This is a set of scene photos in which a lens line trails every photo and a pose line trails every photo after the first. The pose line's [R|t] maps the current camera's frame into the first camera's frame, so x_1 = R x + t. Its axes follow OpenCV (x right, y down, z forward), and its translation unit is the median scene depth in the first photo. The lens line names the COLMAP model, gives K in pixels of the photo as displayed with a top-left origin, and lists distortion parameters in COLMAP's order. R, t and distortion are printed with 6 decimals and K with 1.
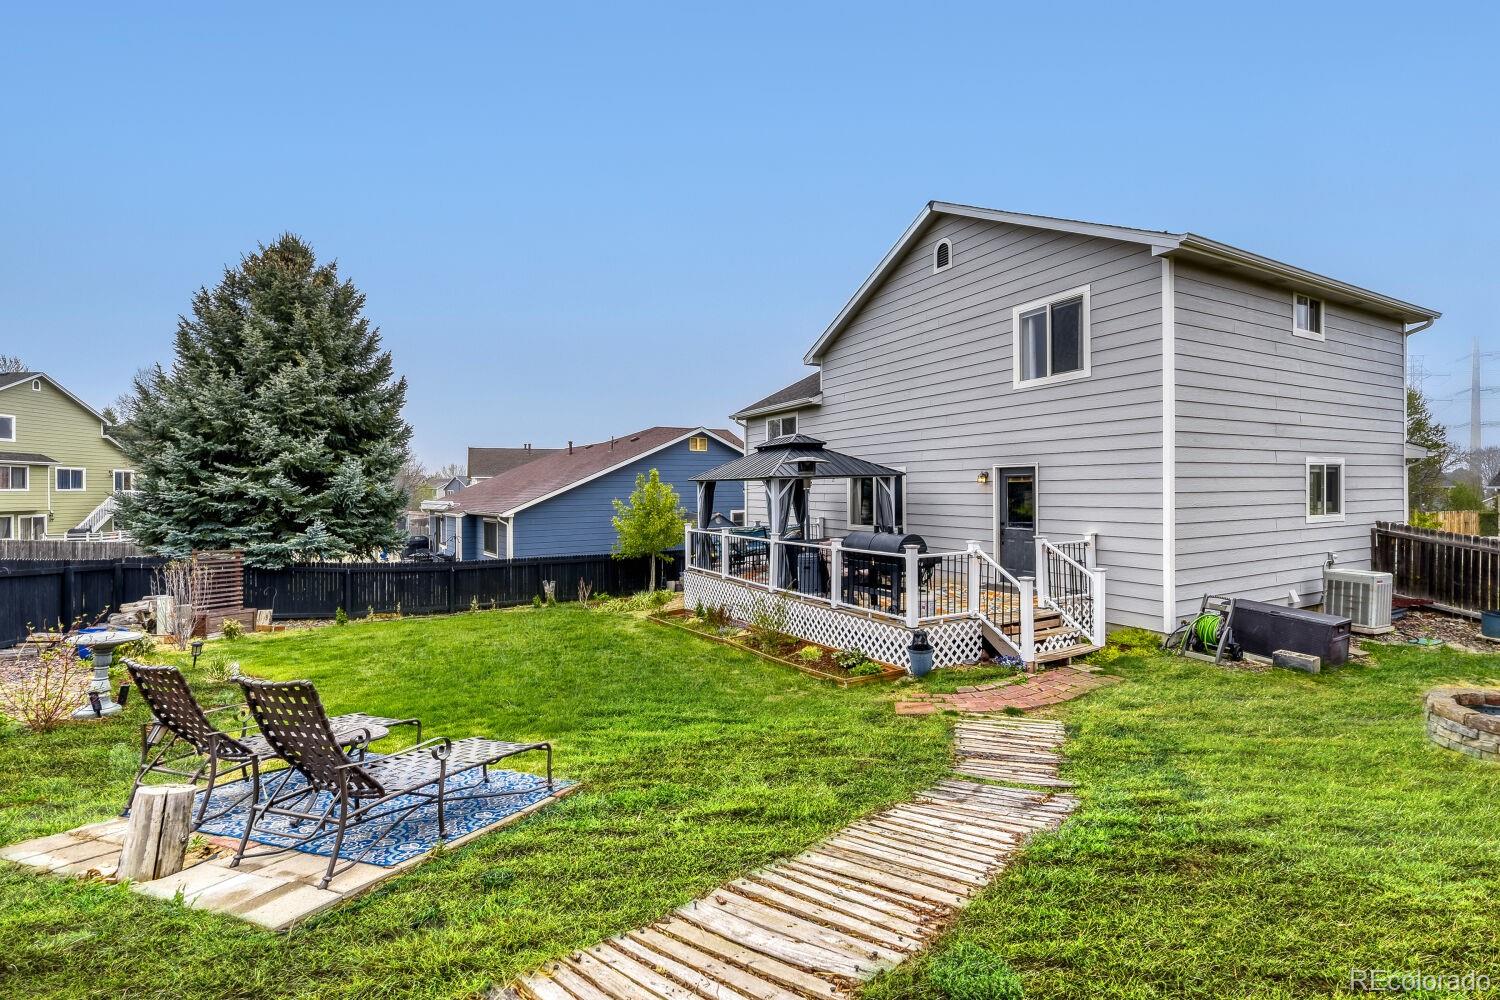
lens RADIAL K [[652.9, 0, 746.2], [0, 652.9, 492.3], [0, 0, 1]] dist [-0.014276, 0.000017]
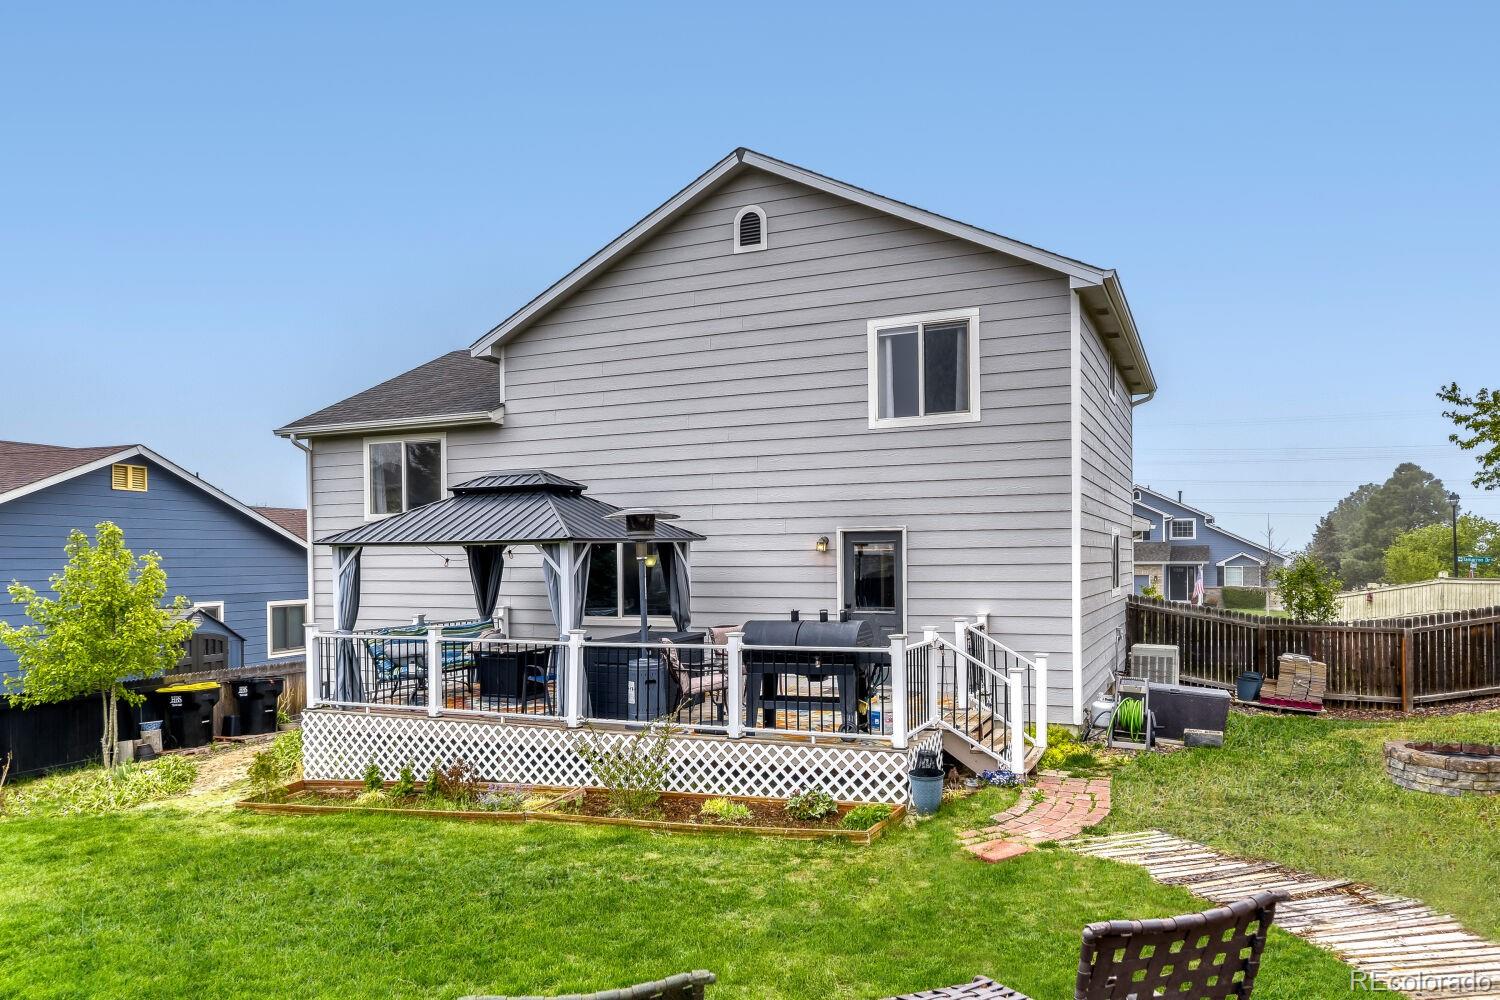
lens RADIAL K [[985.0, 0, 761.7], [0, 985.0, 576.4], [0, 0, 1]] dist [0.001300, 0.000738]
pose [[0.796336, -0.005936, 0.604826, -0.398617], [0.002936, 0.999978, 0.005948, 0.007394], [-0.604848, -0.002961, 0.796336, 0.166662]]
